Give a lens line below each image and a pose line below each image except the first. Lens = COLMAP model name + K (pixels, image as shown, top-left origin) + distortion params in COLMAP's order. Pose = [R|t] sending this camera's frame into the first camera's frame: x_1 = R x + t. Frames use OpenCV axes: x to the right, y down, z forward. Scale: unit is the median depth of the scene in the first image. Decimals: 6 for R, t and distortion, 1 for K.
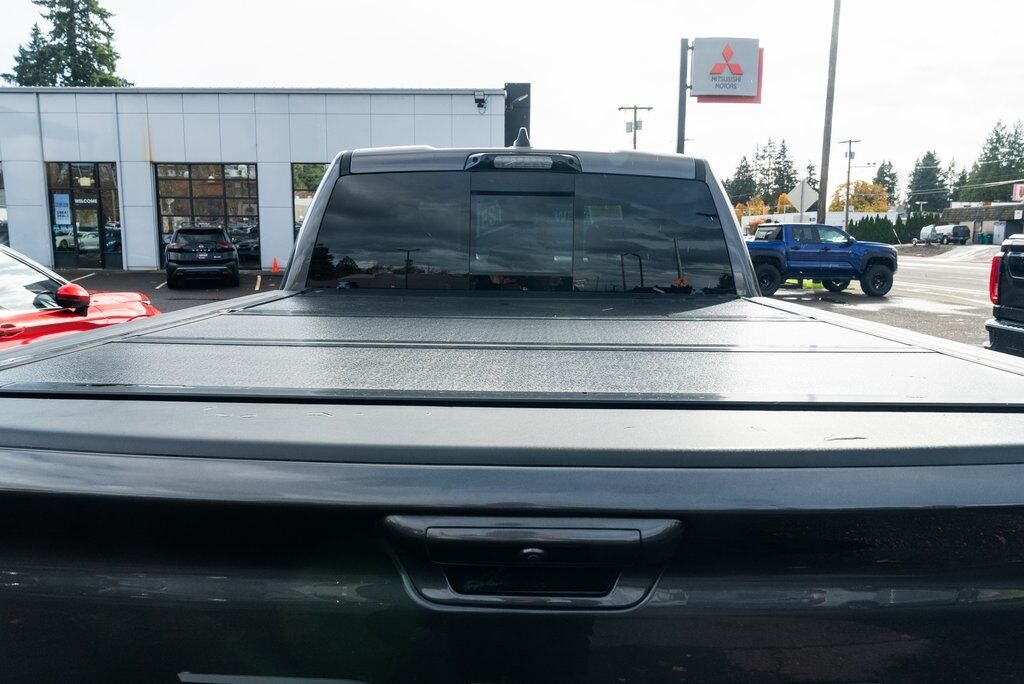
lens RADIAL K [[694.1, 0, 512.0], [0, 694.1, 342.0], [0, 0, 1]] dist [-0.036129, 0.026115]
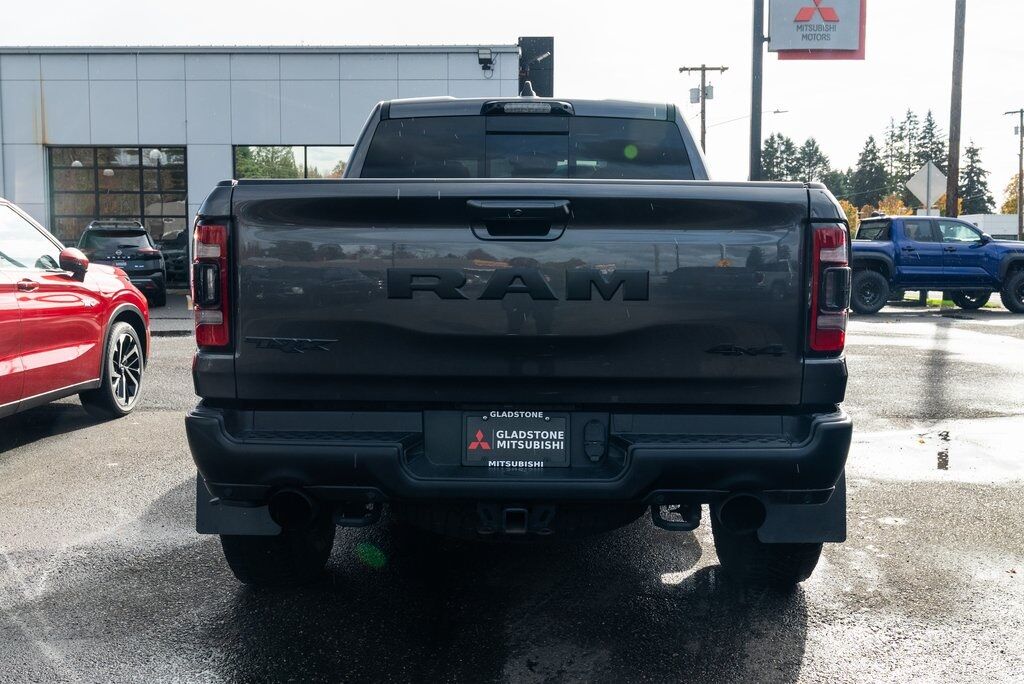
lens RADIAL K [[1024.1, 0, 512.0], [0, 1024.1, 342.0], [0, 0, 1]] dist [0.003999, 0.002392]
pose [[0.999796, -0.005320, -0.019471, 0.002343], [0.003984, 0.997675, -0.068027, 0.030791], [0.019788, 0.067936, 0.997493, -0.087537]]
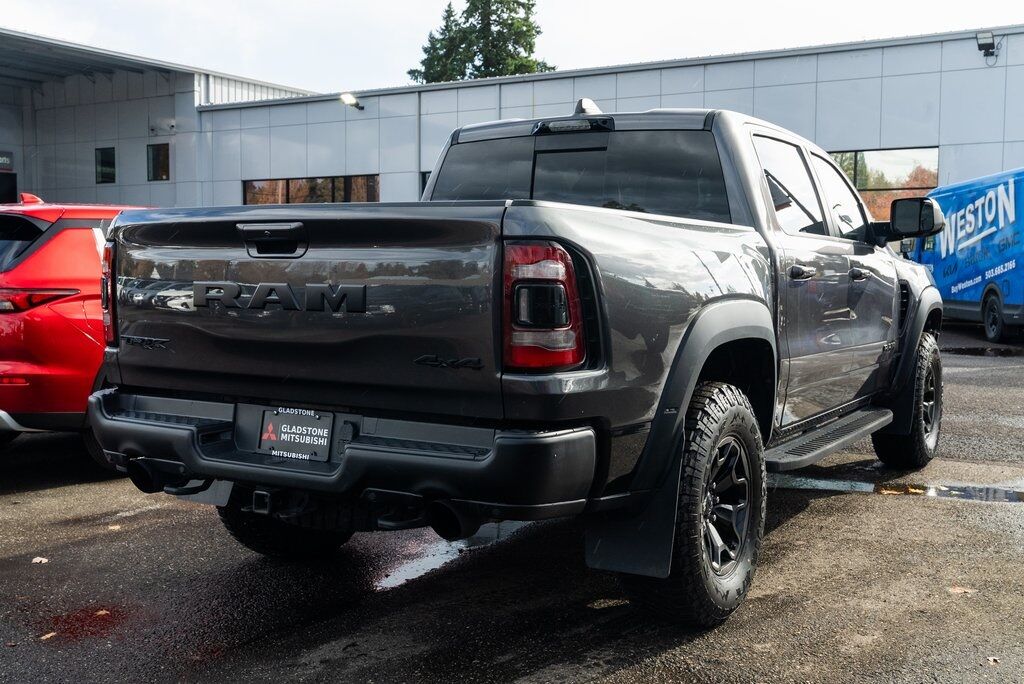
lens RADIAL K [[1103.3, 0, 512.0], [0, 1103.3, 342.0], [0, 0, 1]] dist [0.011523, 0.023772]
pose [[0.862826, 0.028531, -0.504696, 0.101605], [-0.074403, 0.994700, -0.070968, 0.030171], [0.499996, 0.098783, 0.860375, -0.079484]]
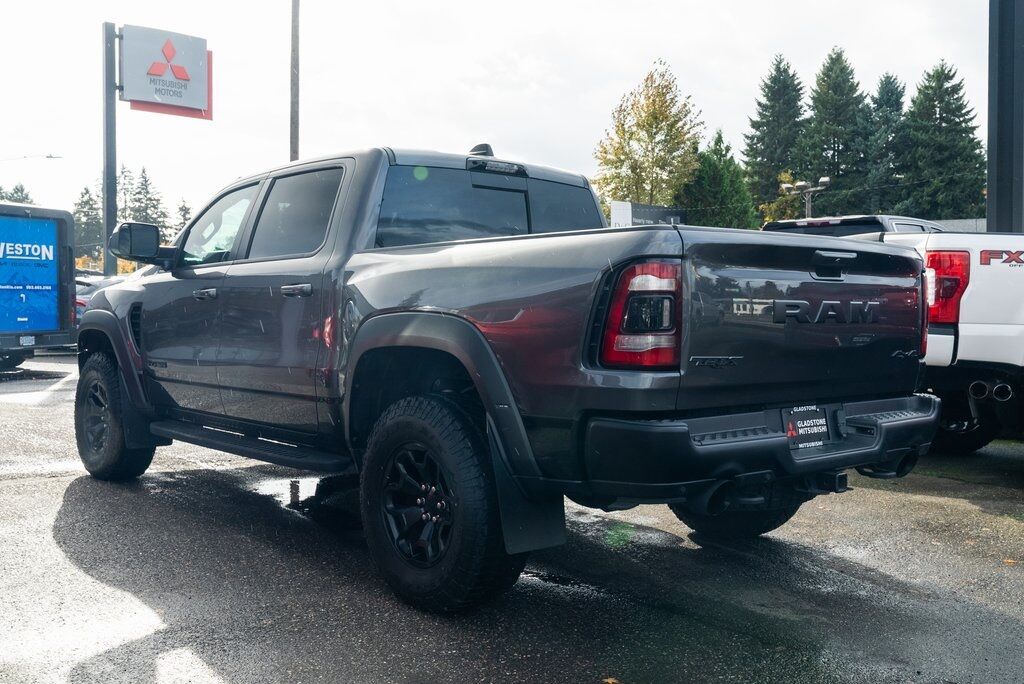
lens RADIAL K [[1024.1, 0, 512.0], [0, 1024.1, 342.0], [0, 0, 1]] dist [0.003999, 0.002392]
pose [[0.758733, -0.027650, 0.650815, -0.144857], [0.103262, 0.991571, -0.078258, 0.028487], [-0.643165, 0.126582, 0.755192, -0.060836]]
